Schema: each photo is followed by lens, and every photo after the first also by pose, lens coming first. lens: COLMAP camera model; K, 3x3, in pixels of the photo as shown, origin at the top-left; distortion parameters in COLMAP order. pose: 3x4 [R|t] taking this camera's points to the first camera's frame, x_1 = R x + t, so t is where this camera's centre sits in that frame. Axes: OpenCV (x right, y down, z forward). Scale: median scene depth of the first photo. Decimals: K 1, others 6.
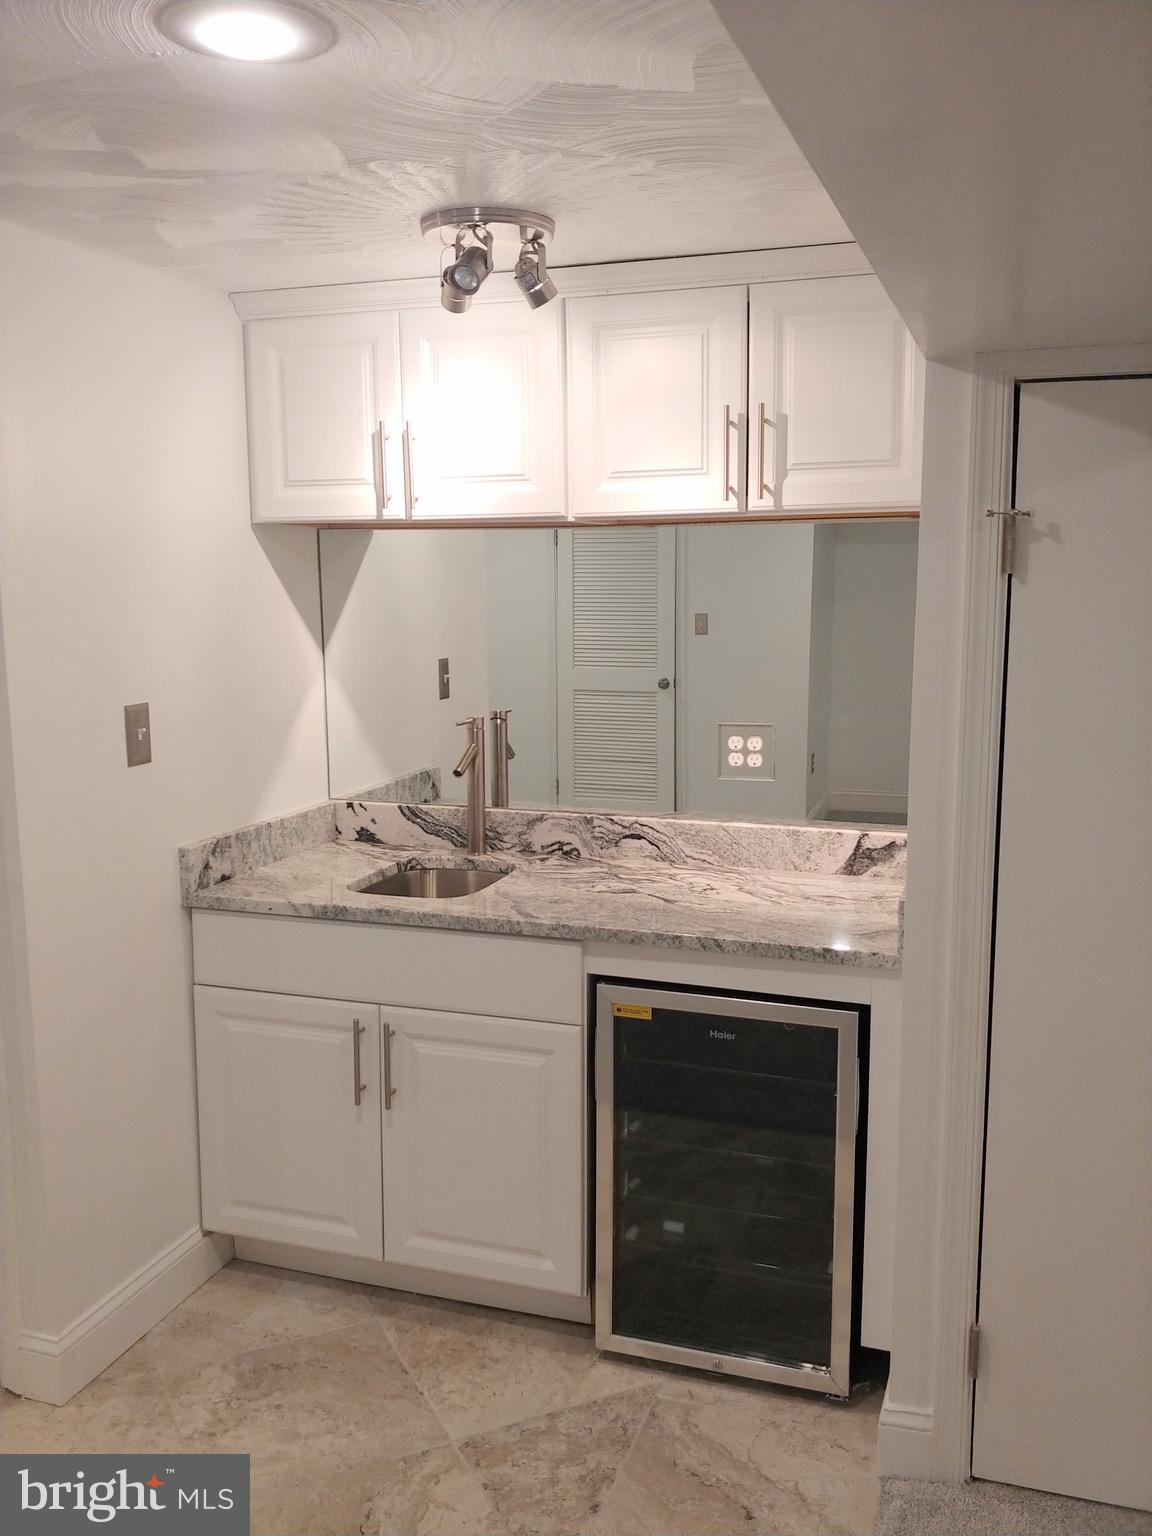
lens RADIAL K [[1370.8, 0, 577.1], [0, 1370.8, 772.4], [0, 0, 1]] dist [0.067706, -0.087288]
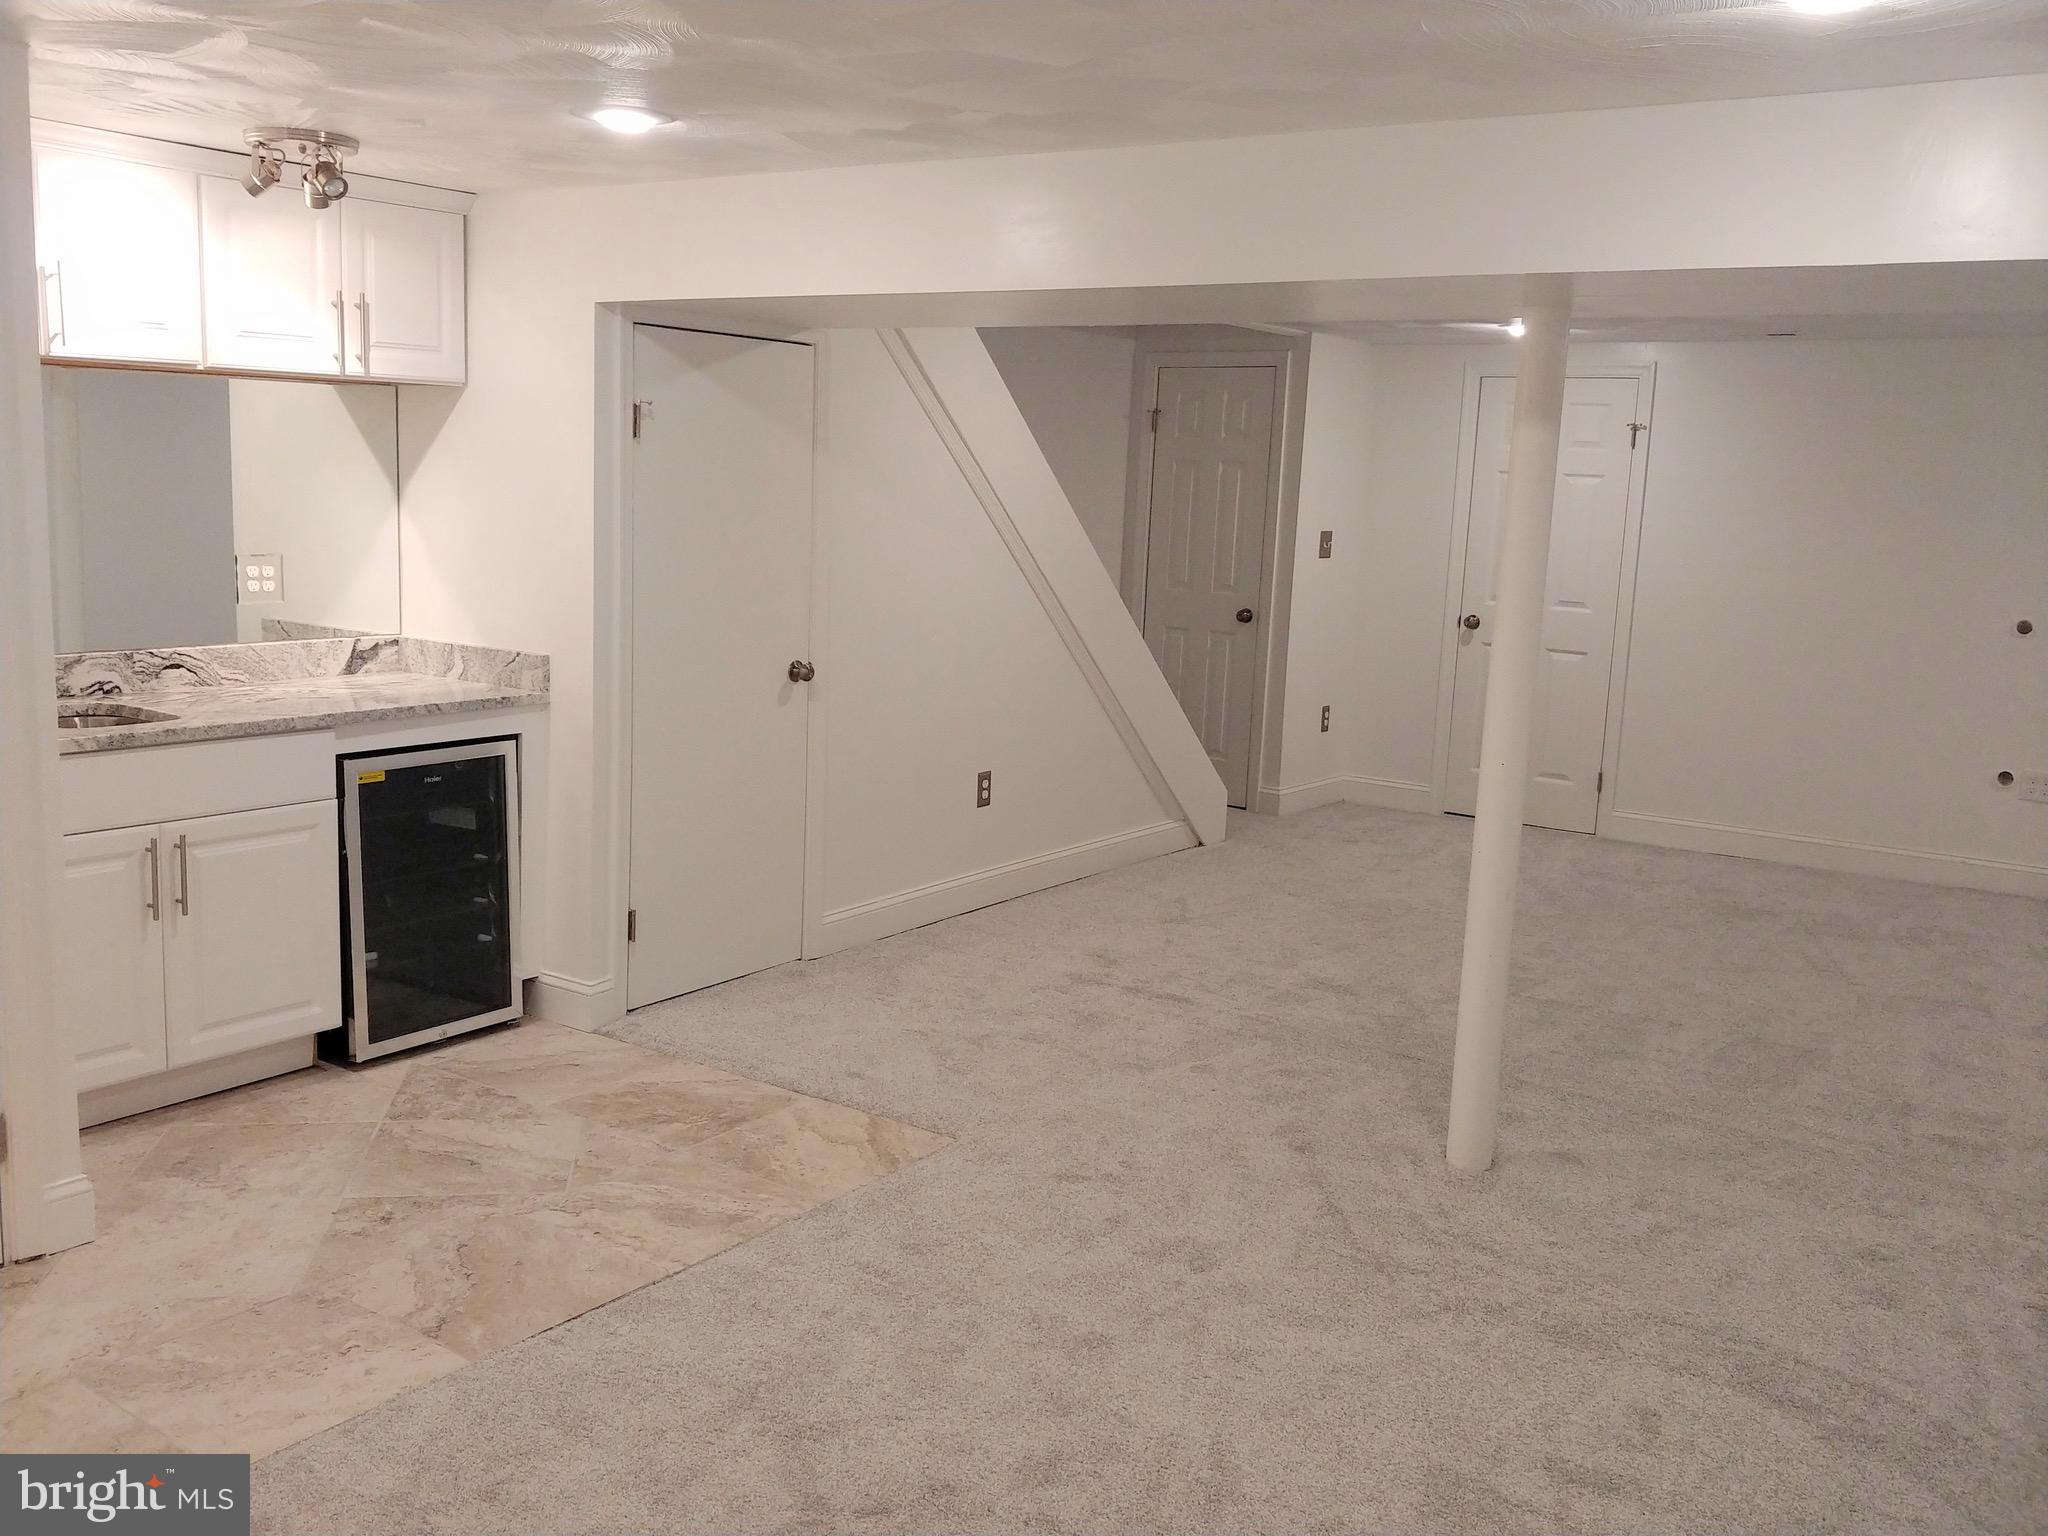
lens RADIAL K [[1827.7, 0, 1012.7], [0, 1827.7, 775.8], [0, 0, 1]] dist [0.067706, -0.087288]
pose [[0.290848, -0.148616, 0.945157, -1.287571], [0.108608, 0.986606, 0.121712, 0.030350], [-0.950585, 0.067252, 0.303093, -0.058818]]
